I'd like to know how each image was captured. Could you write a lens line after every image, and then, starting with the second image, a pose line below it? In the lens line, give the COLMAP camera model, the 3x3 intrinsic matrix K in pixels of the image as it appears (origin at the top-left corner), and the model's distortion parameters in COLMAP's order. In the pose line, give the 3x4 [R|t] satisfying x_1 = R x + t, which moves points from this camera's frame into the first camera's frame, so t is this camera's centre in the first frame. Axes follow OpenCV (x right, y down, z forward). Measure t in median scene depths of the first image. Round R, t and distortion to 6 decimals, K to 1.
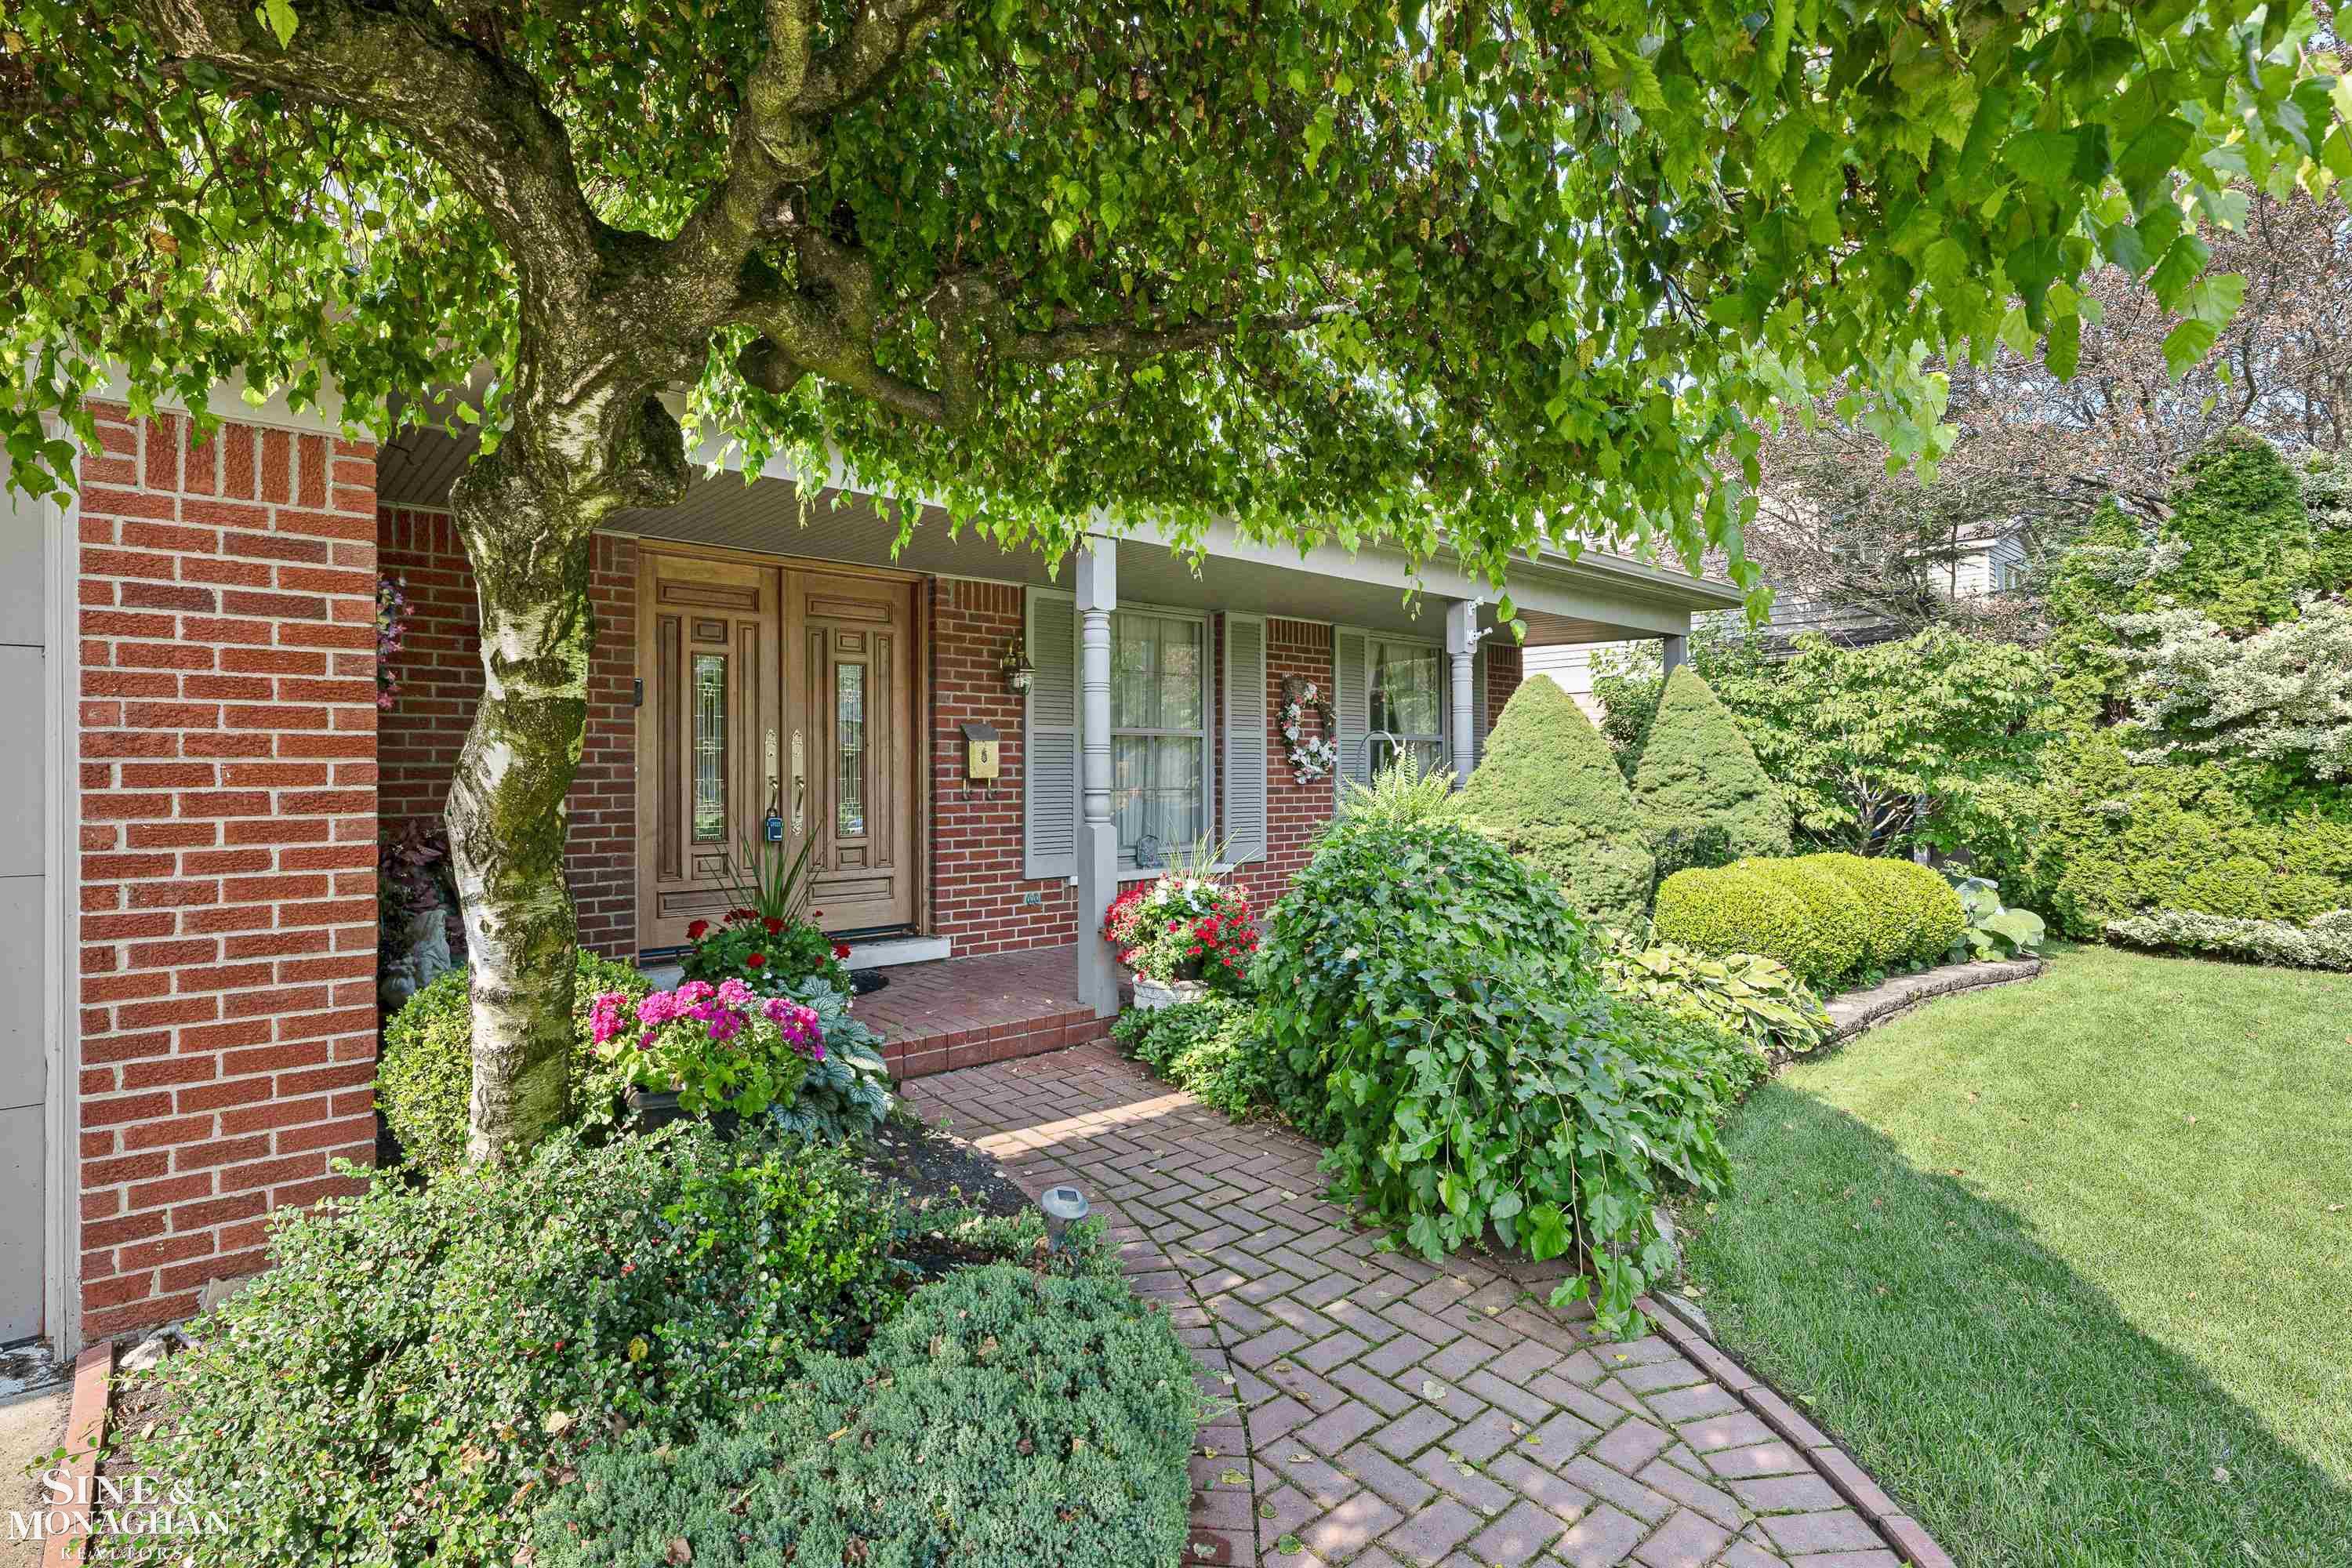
lens RADIAL K [[1118.8, 0, 1170.4], [0, 1118.8, 774.2], [0, 0, 1]] dist [0.001543, 0.001053]
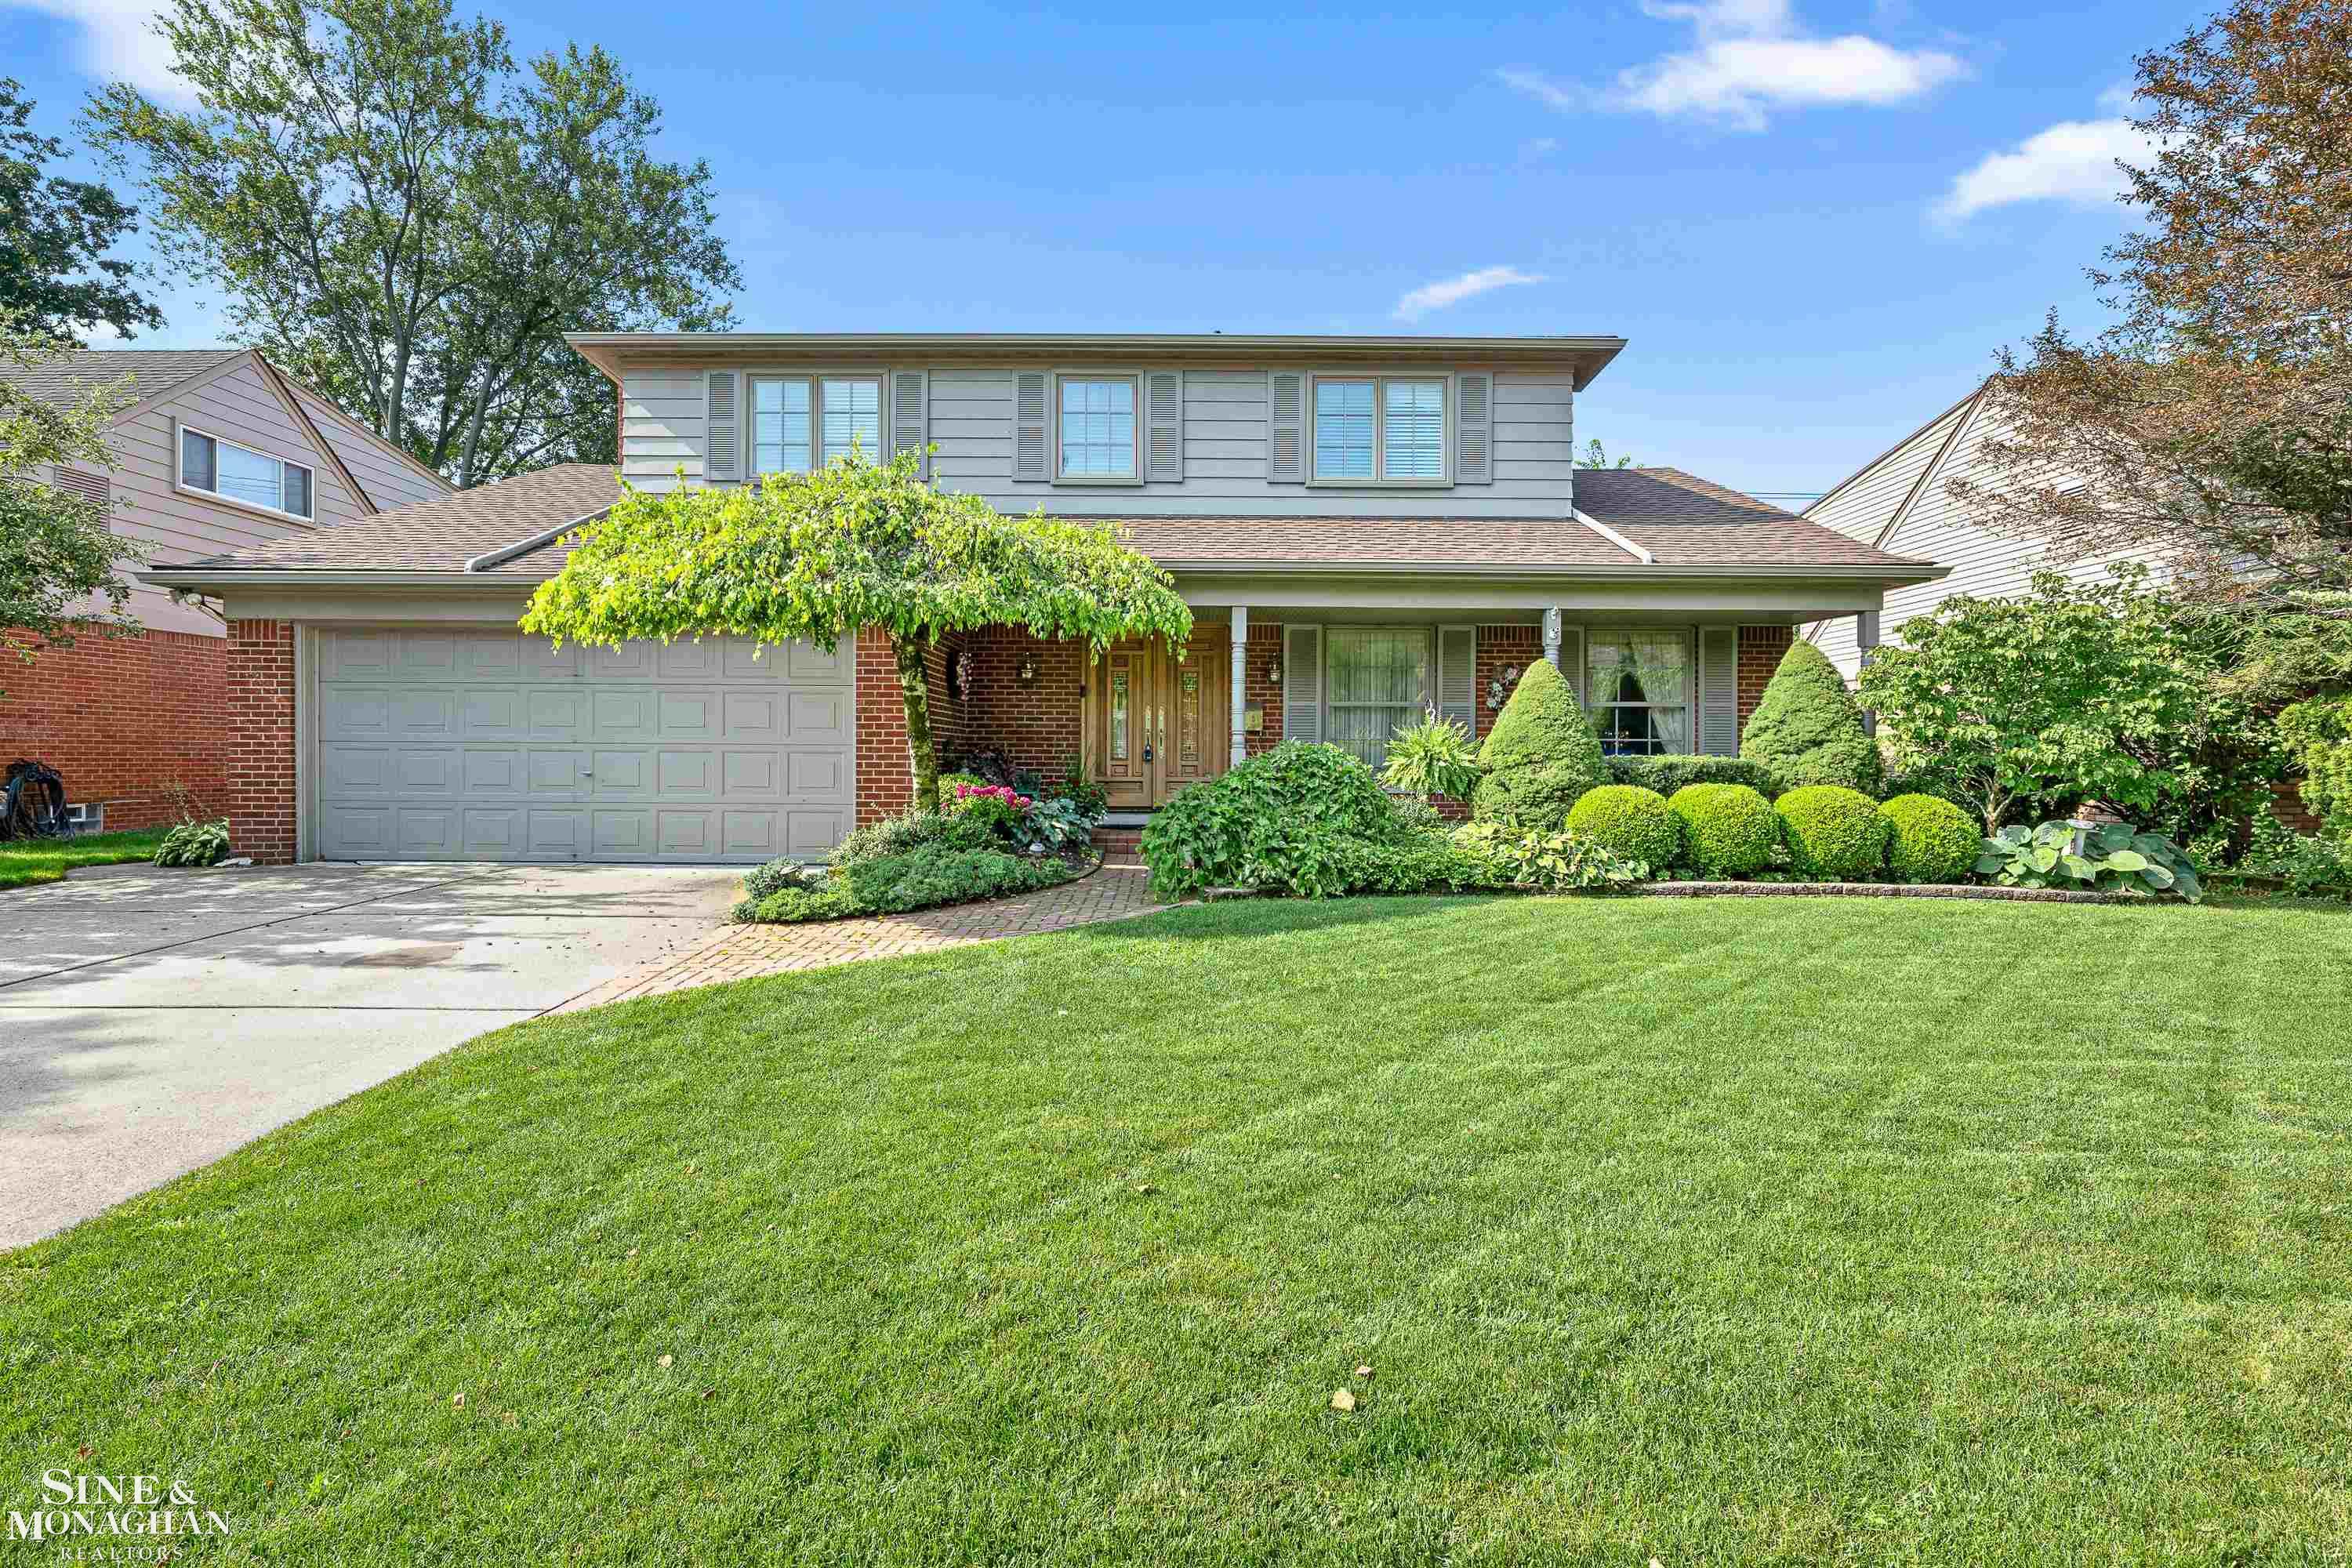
lens RADIAL K [[1118.8, 0, 1170.4], [0, 1118.8, 774.2], [0, 0, 1]] dist [0.001543, 0.001053]
pose [[0.763659, 0.015227, -0.645440, 0.975813], [-0.008928, 0.999875, 0.013025, 0.055266], [0.645558, -0.004184, 0.763700, -0.522269]]
